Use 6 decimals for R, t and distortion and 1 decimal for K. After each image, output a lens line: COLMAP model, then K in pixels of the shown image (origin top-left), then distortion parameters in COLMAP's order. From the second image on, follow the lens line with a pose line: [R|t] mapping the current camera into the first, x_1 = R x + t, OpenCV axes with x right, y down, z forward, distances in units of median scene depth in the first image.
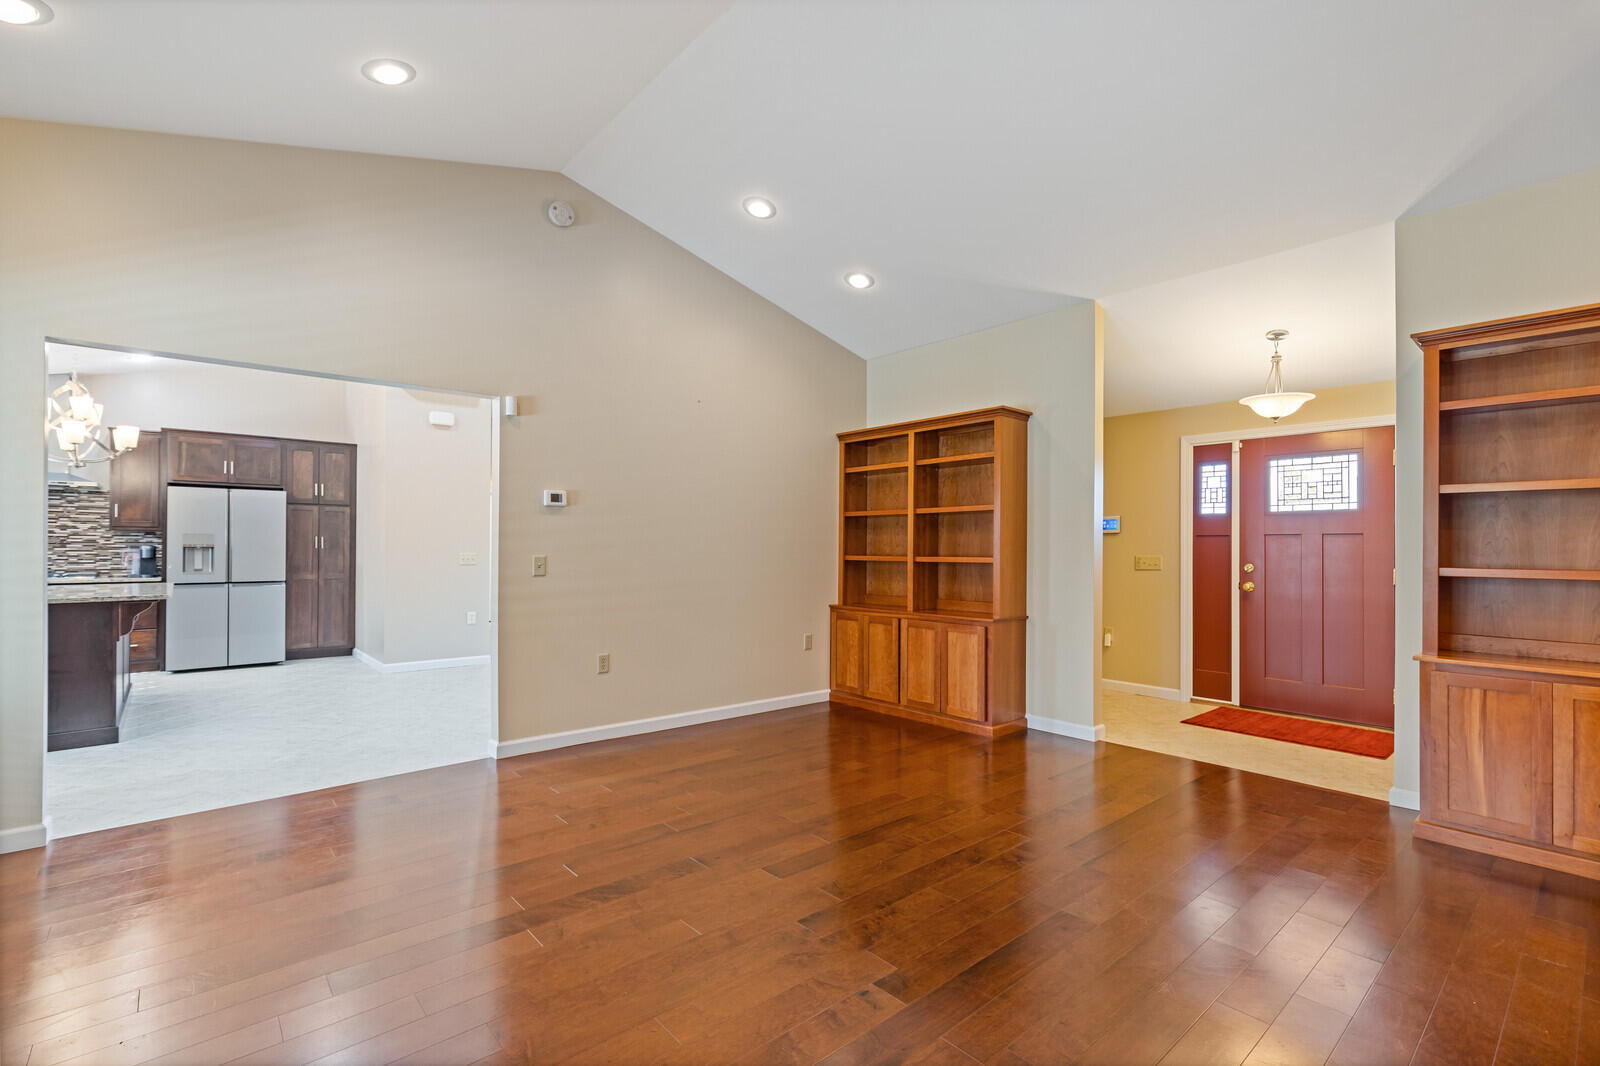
lens RADIAL K [[730.5, 0, 788.6], [0, 730.5, 538.5], [0, 0, 1]] dist [0.003429, -0.001461]
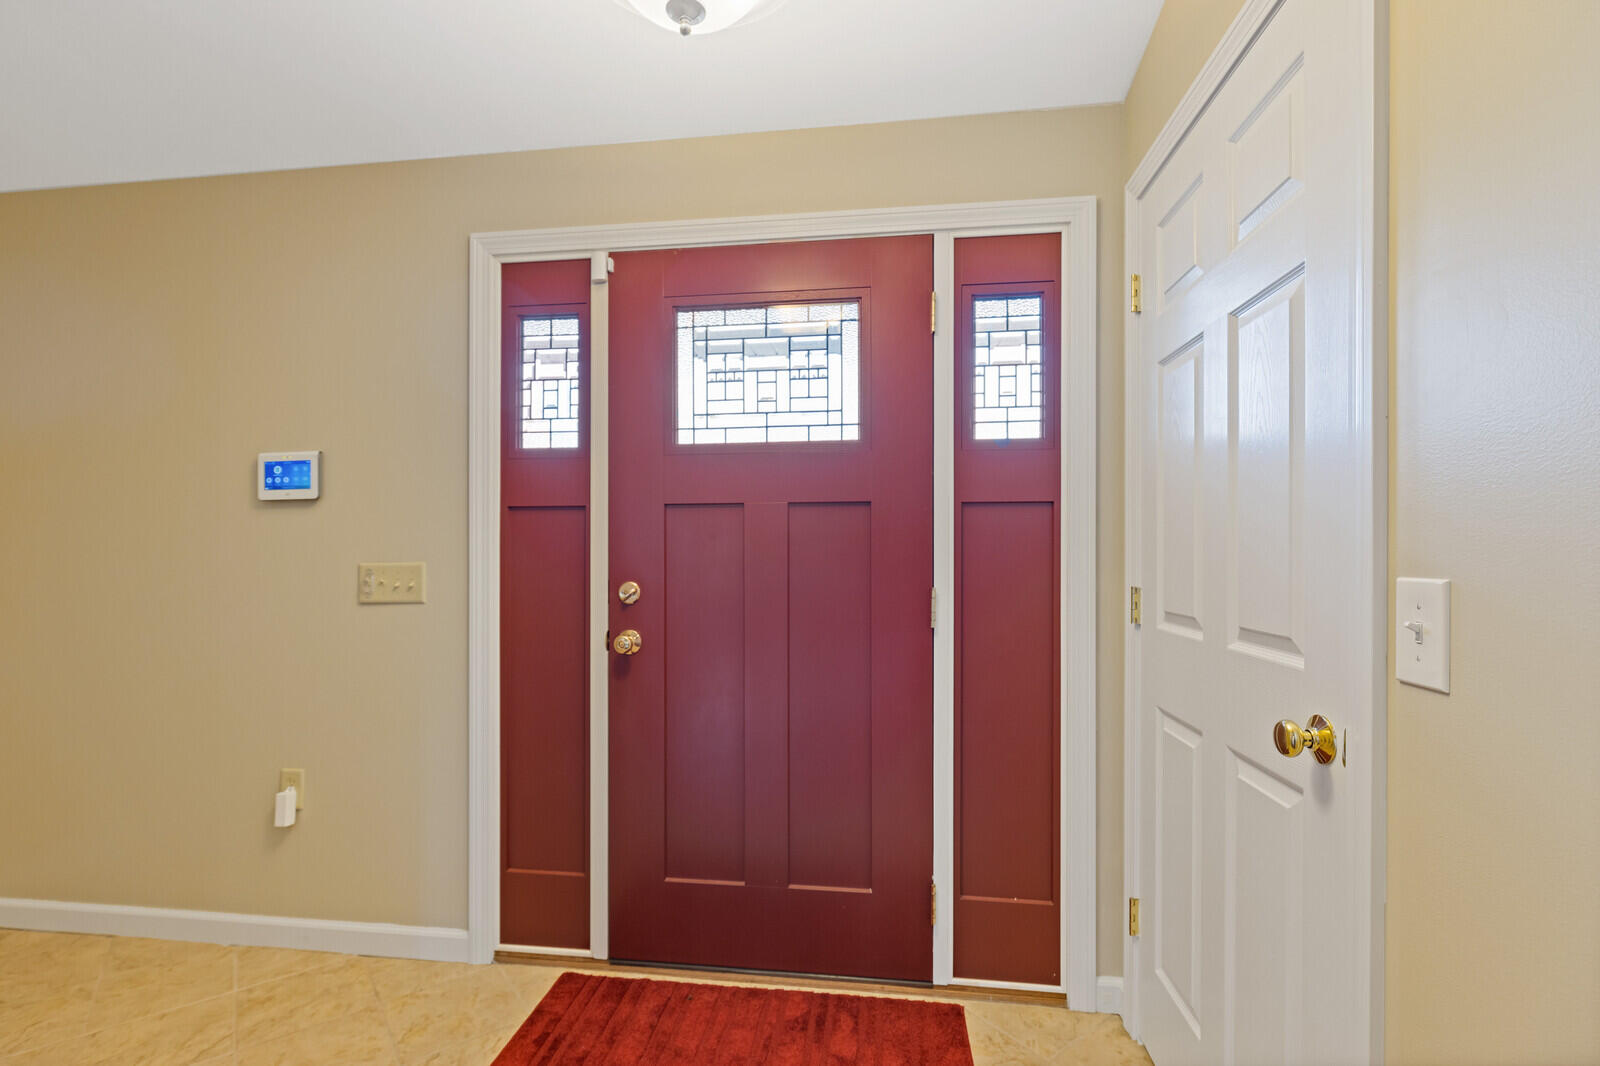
lens RADIAL K [[730.5, 0, 777.4], [0, 730.5, 543.6], [0, 0, 1]] dist [0.003429, -0.001461]
pose [[0.751450, -0.006371, 0.659759, 0.443757], [0.001115, 0.999964, 0.008387, 0.012521], [-0.659789, -0.005567, 0.751430, 0.675463]]
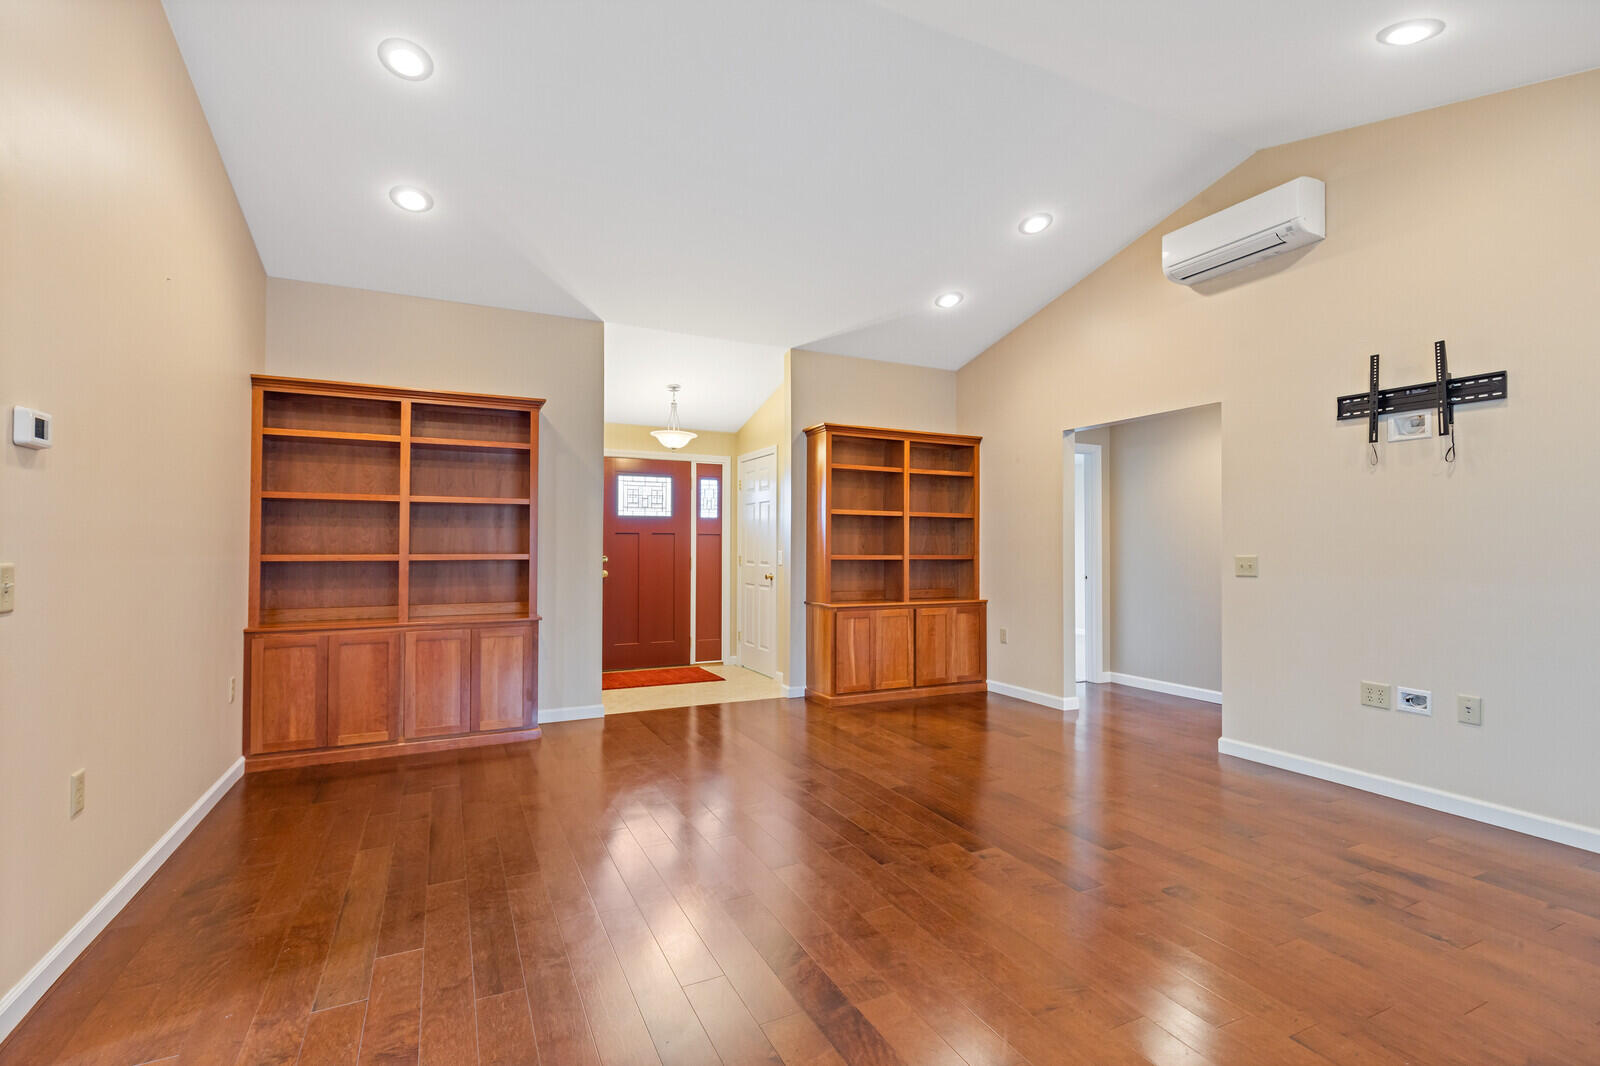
lens RADIAL K [[730.5, 0, 800.2], [0, 730.5, 534.7], [0, 0, 1]] dist [0.003429, -0.001461]
pose [[0.244640, 0.010736, 0.969555, -0.510536], [-0.009950, 0.999914, -0.008562, 0.005345], [-0.969563, -0.007552, 0.244726, 0.375335]]
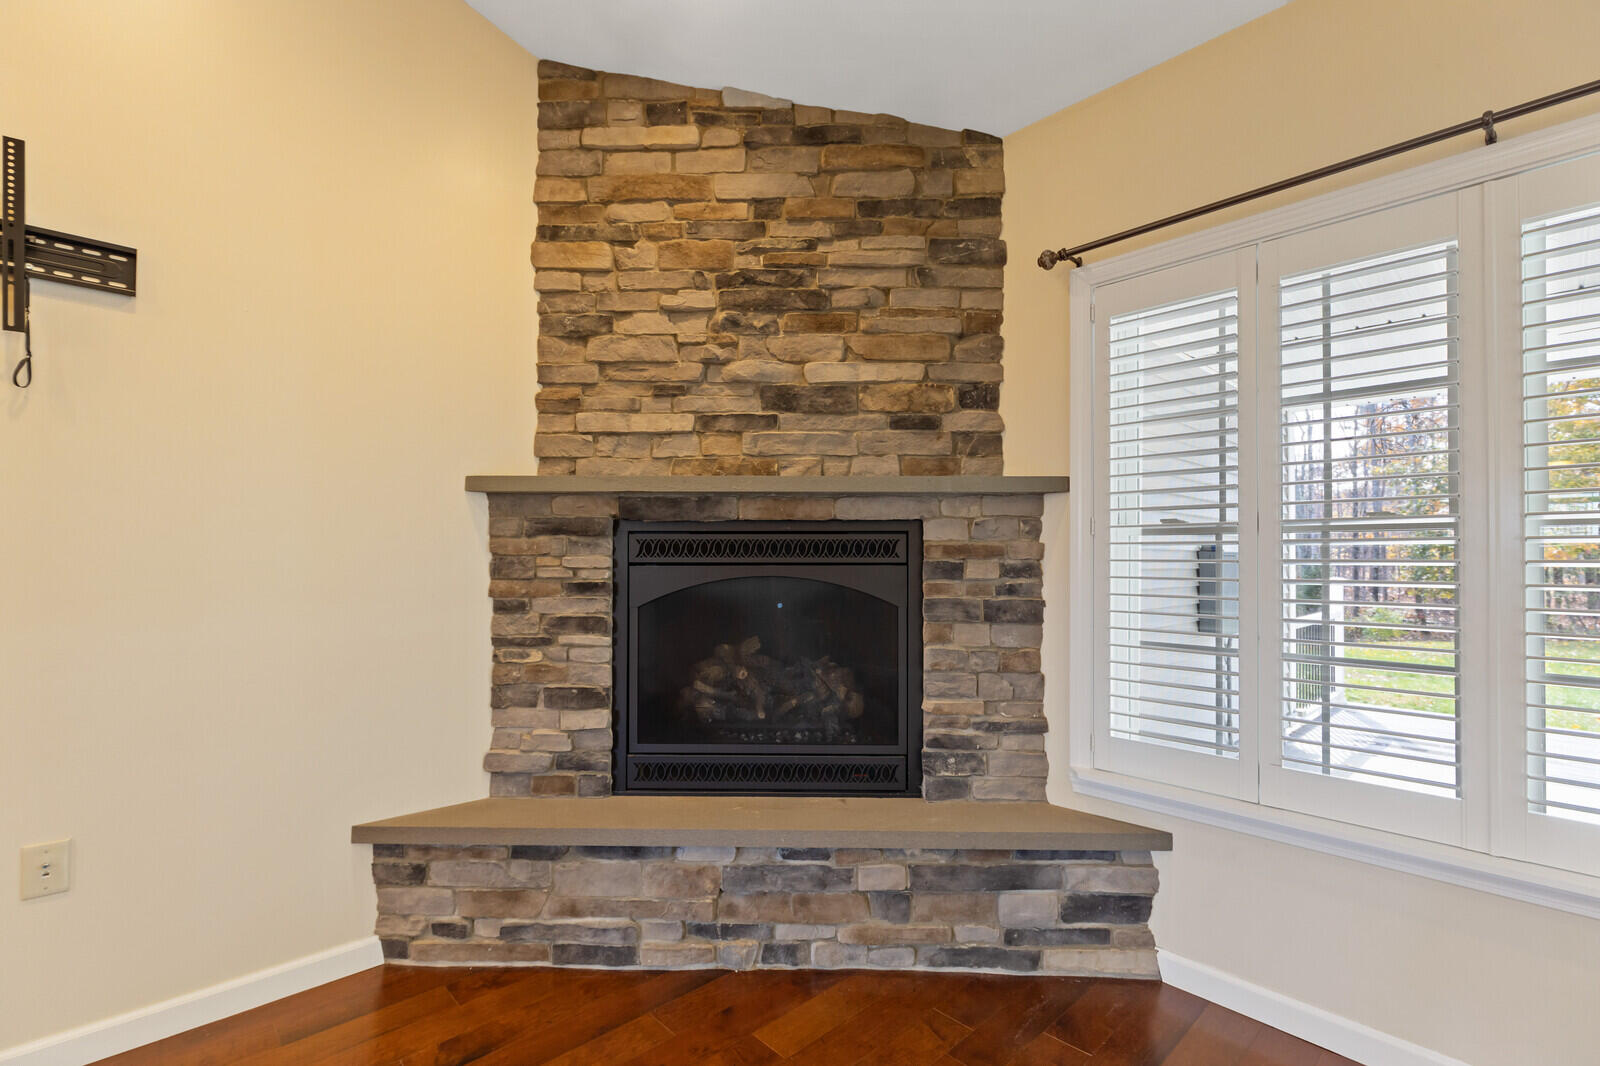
lens RADIAL K [[730.5, 0, 802.0], [0, 730.5, 548.0], [0, 0, 1]] dist [0.003429, -0.001461]
pose [[-0.998675, -0.010774, -0.050319, -0.077247], [-0.009661, 0.999705, -0.022295, 0.005030], [0.050545, -0.021780, -0.998484, 0.318095]]
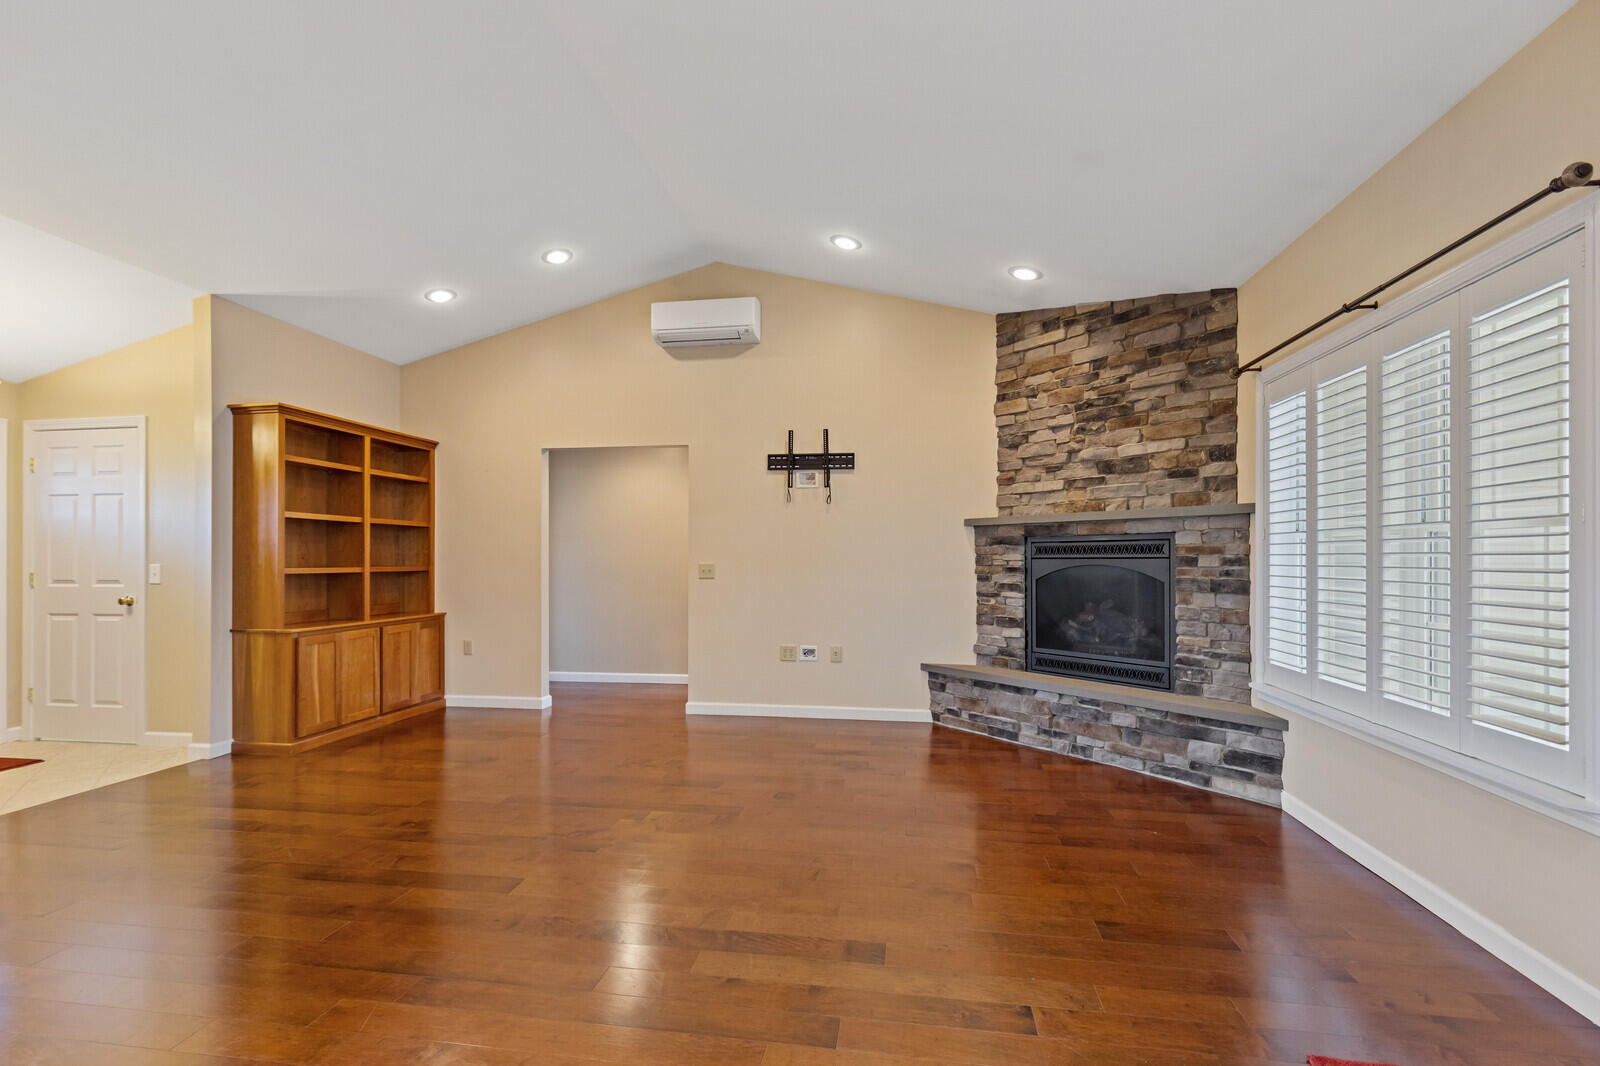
lens RADIAL K [[730.5, 0, 808.1], [0, 730.5, 559.0], [0, 0, 1]] dist [0.003429, -0.001461]
pose [[-0.656927, -0.007247, 0.753919, -0.519394], [-0.008545, 0.999961, 0.002166, 0.007162], [-0.753906, -0.005020, -0.656963, 0.689377]]
